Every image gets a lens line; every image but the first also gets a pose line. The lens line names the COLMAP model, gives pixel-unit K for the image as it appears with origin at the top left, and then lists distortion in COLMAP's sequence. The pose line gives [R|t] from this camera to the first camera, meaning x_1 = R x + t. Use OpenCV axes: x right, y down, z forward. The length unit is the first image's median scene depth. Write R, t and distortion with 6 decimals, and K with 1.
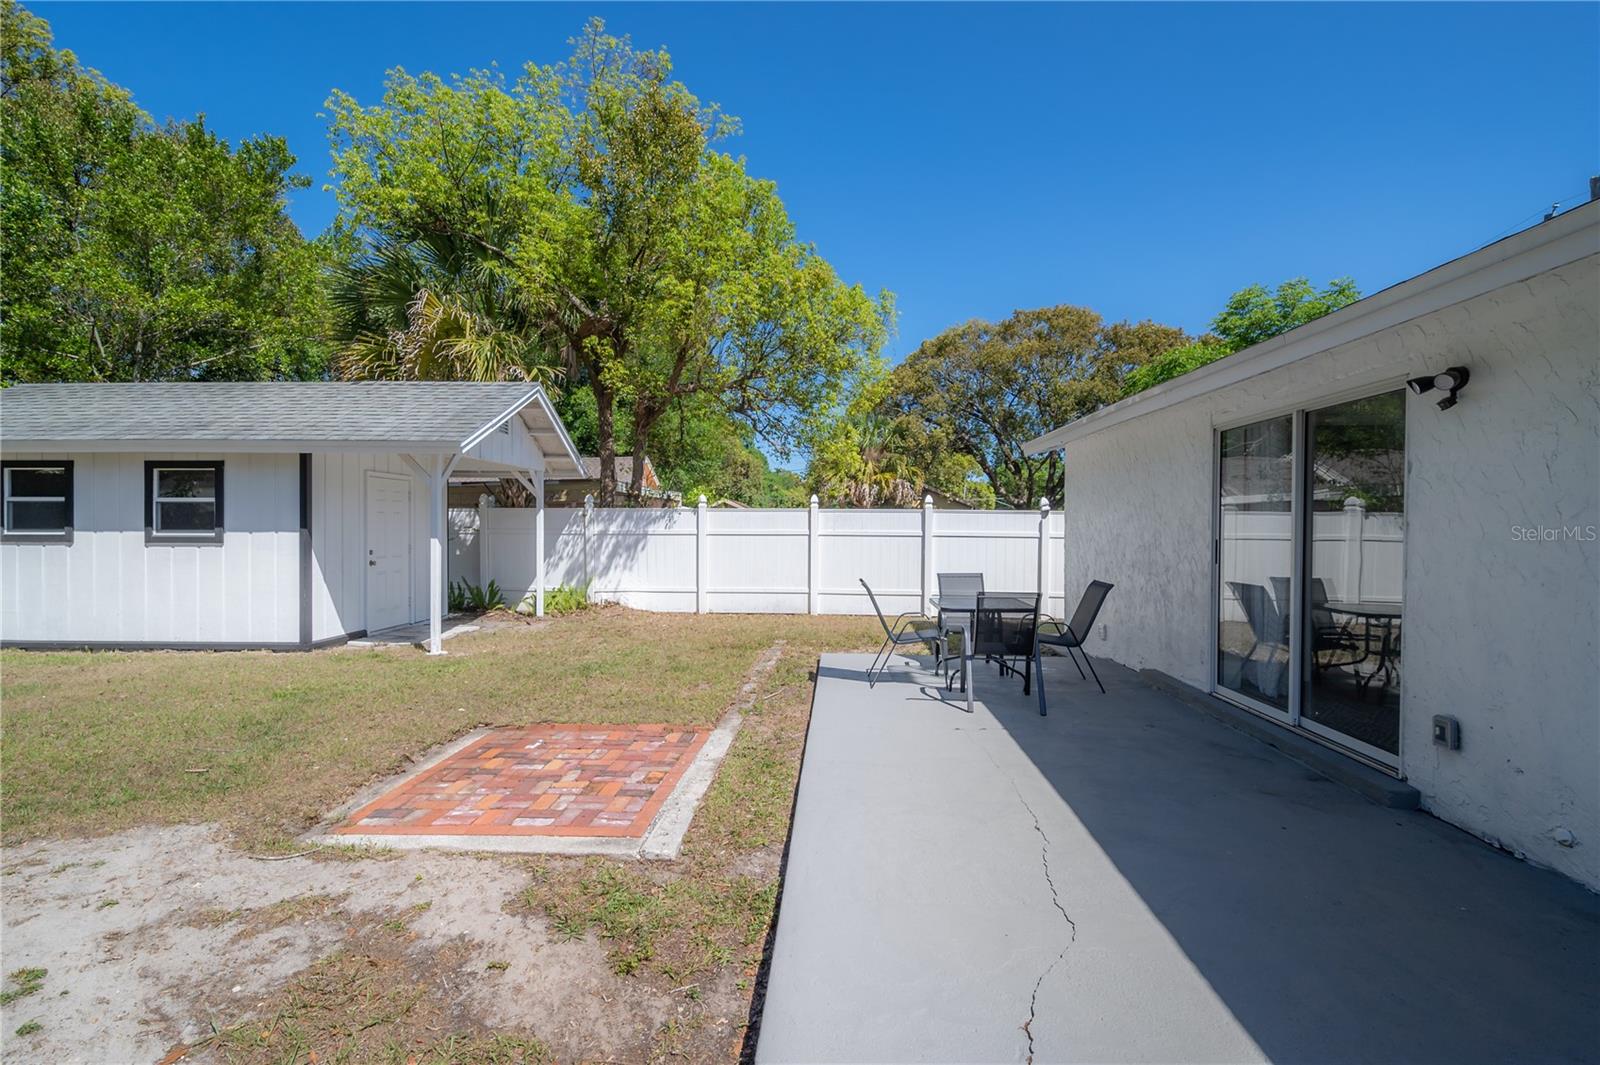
lens RADIAL K [[678.2, 0, 797.2], [0, 678.2, 502.5], [0, 0, 1]] dist [0.001560, 0.000427]
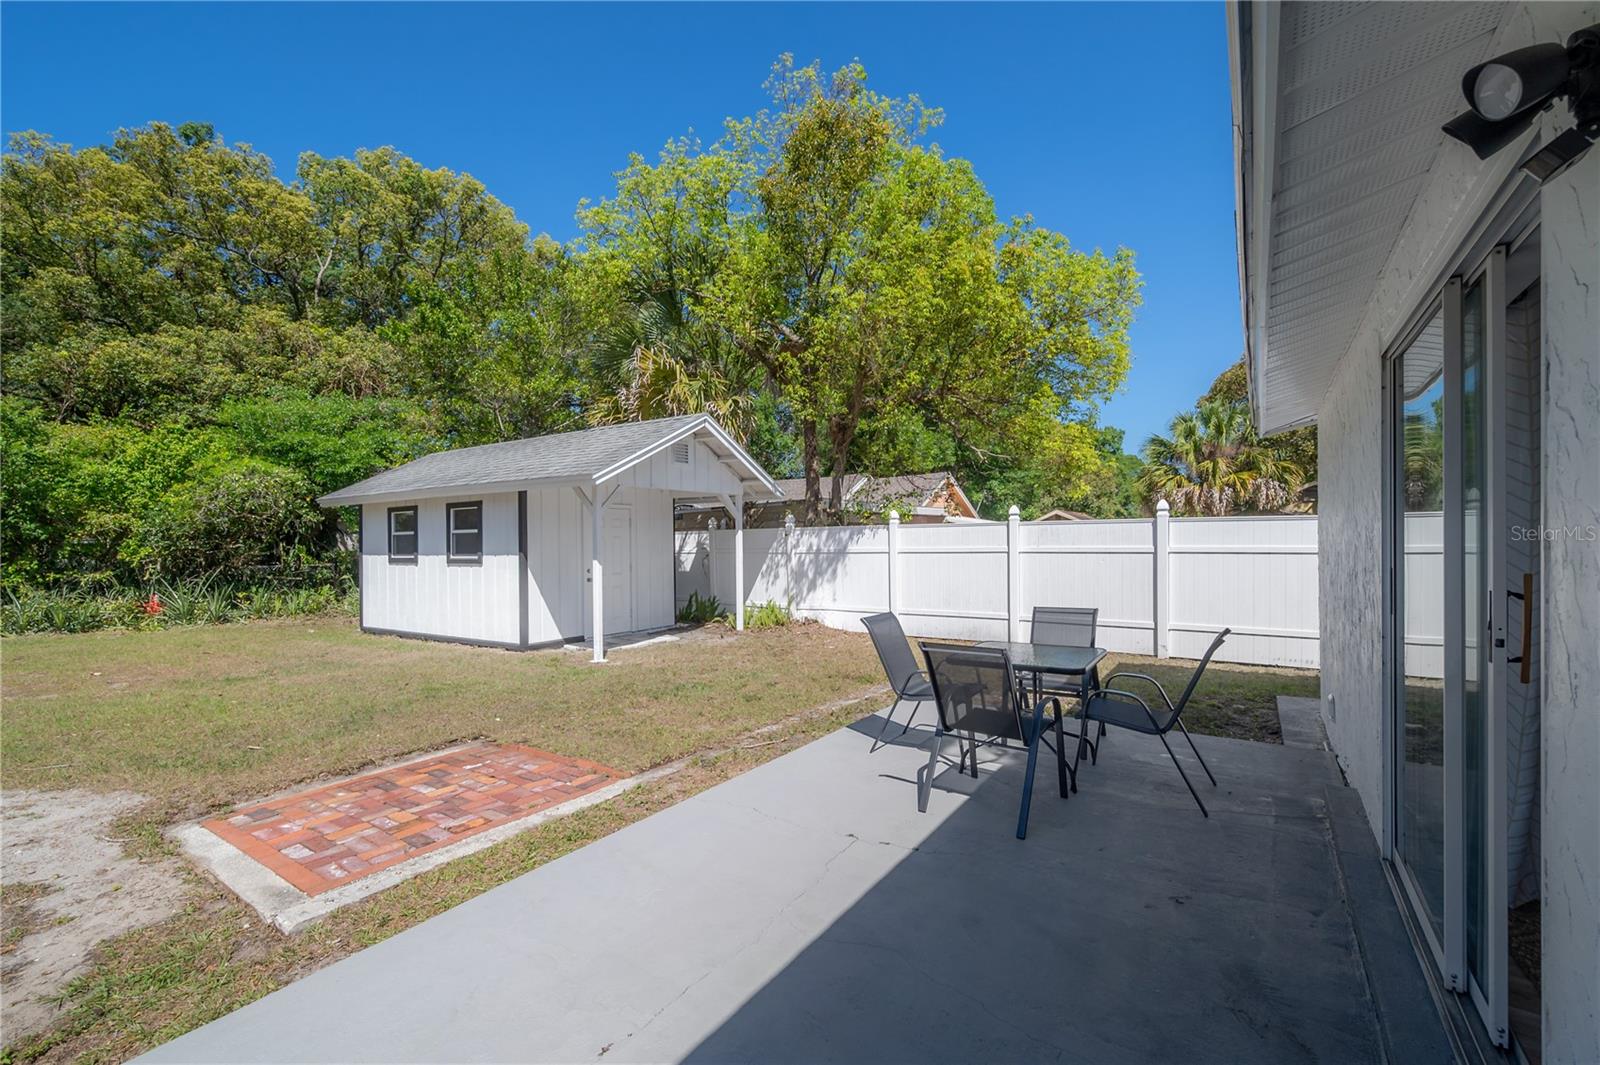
lens RADIAL K [[652.9, 0, 818.3], [0, 652.9, 518.4], [0, 0, 1]] dist [-0.000346, -0.000202]
pose [[0.866423, -0.032553, -0.498248, 0.350333], [0.033694, 0.999410, -0.006703, 0.002999], [0.498172, -0.010980, 0.867009, 0.244977]]
